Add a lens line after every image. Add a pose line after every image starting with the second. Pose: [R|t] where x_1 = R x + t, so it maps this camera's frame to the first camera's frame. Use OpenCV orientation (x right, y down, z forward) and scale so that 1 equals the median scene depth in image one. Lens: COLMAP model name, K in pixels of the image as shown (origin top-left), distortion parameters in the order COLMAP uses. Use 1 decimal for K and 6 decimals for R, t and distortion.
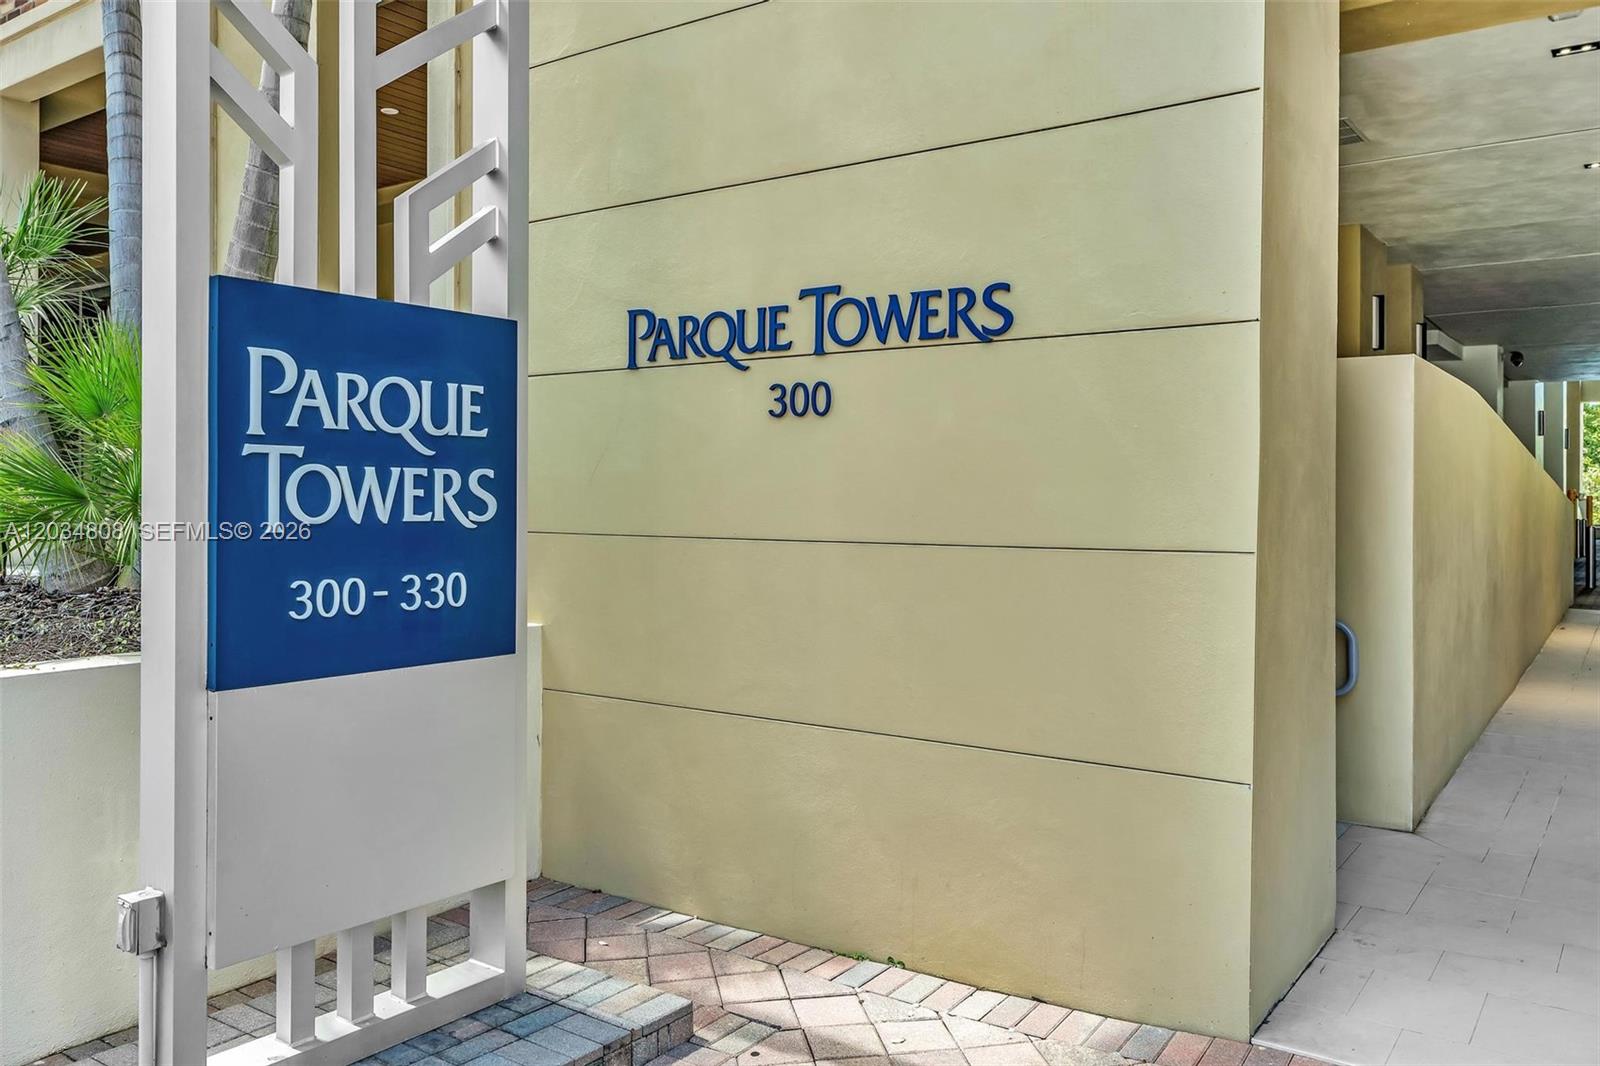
lens RADIAL K [[1206.7, 0, 798.0], [0, 1206.7, 529.0], [0, 0, 1]] dist [-0.002870, -0.000769]
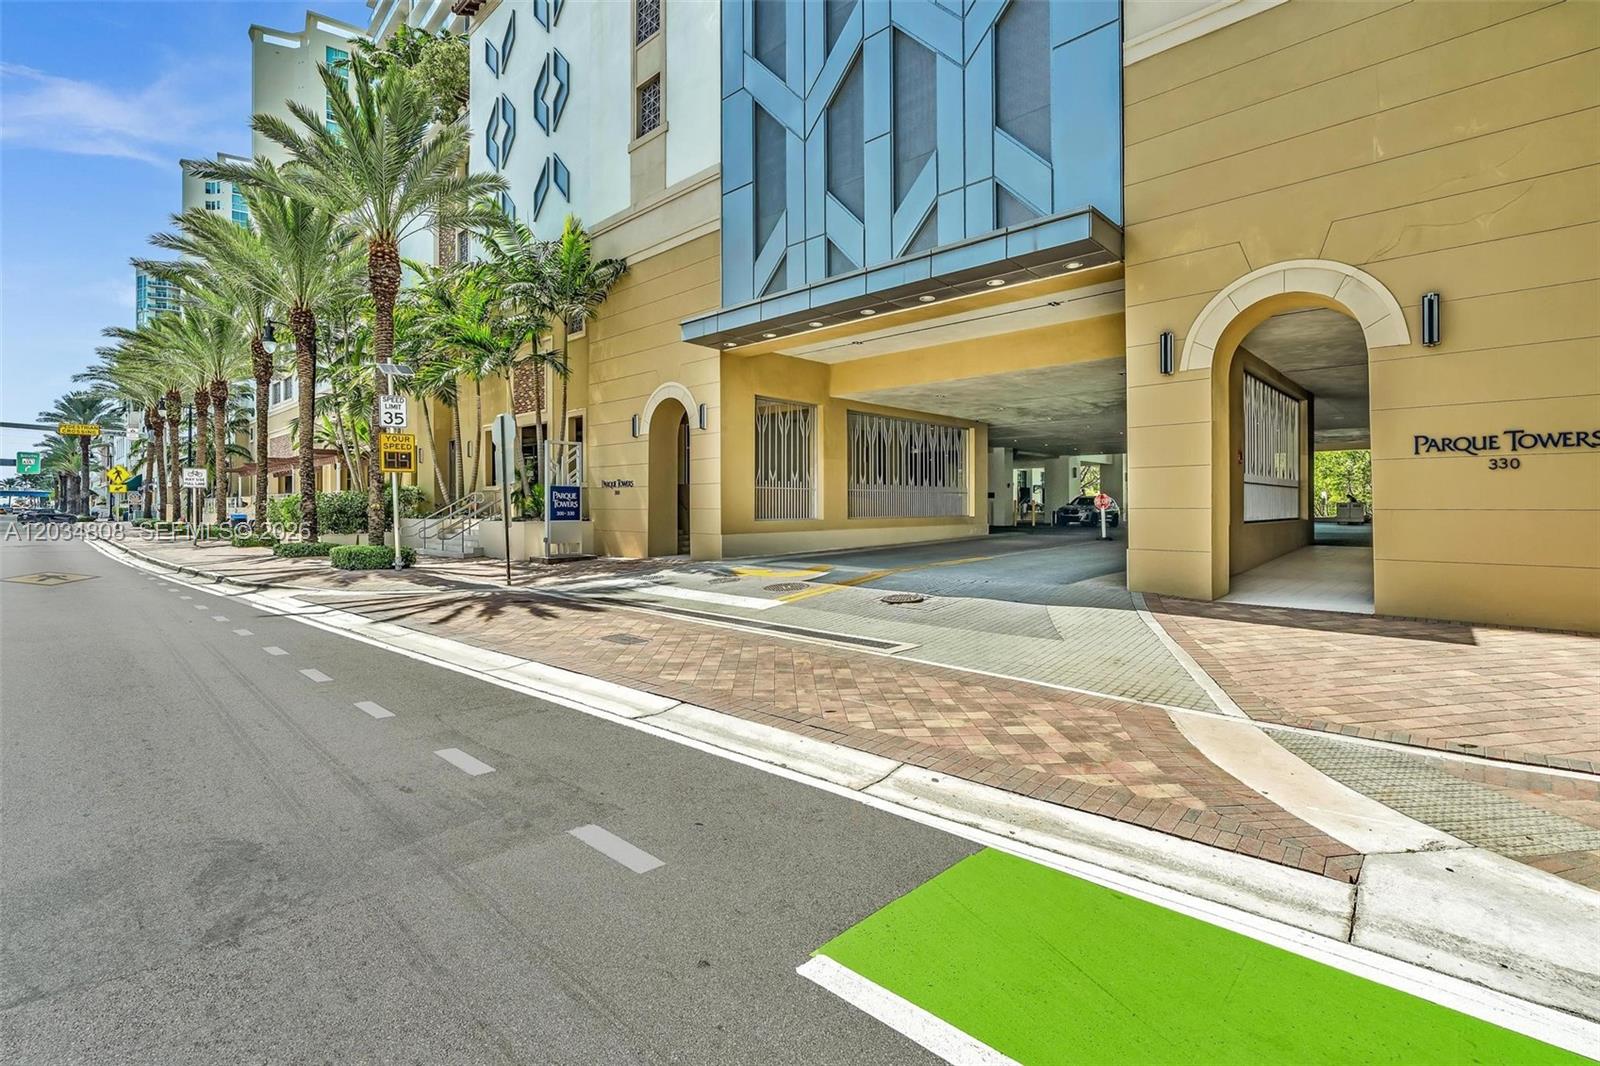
lens RADIAL K [[735.1, 0, 800.5], [0, 735.1, 525.4], [0, 0, 1]] dist [0.000526, 0.000028]
pose [[0.988150, -0.004528, -0.153428, 2.590388], [0.004238, 0.999989, -0.002220, 0.174427], [0.153436, 0.001544, 0.988157, -4.889285]]
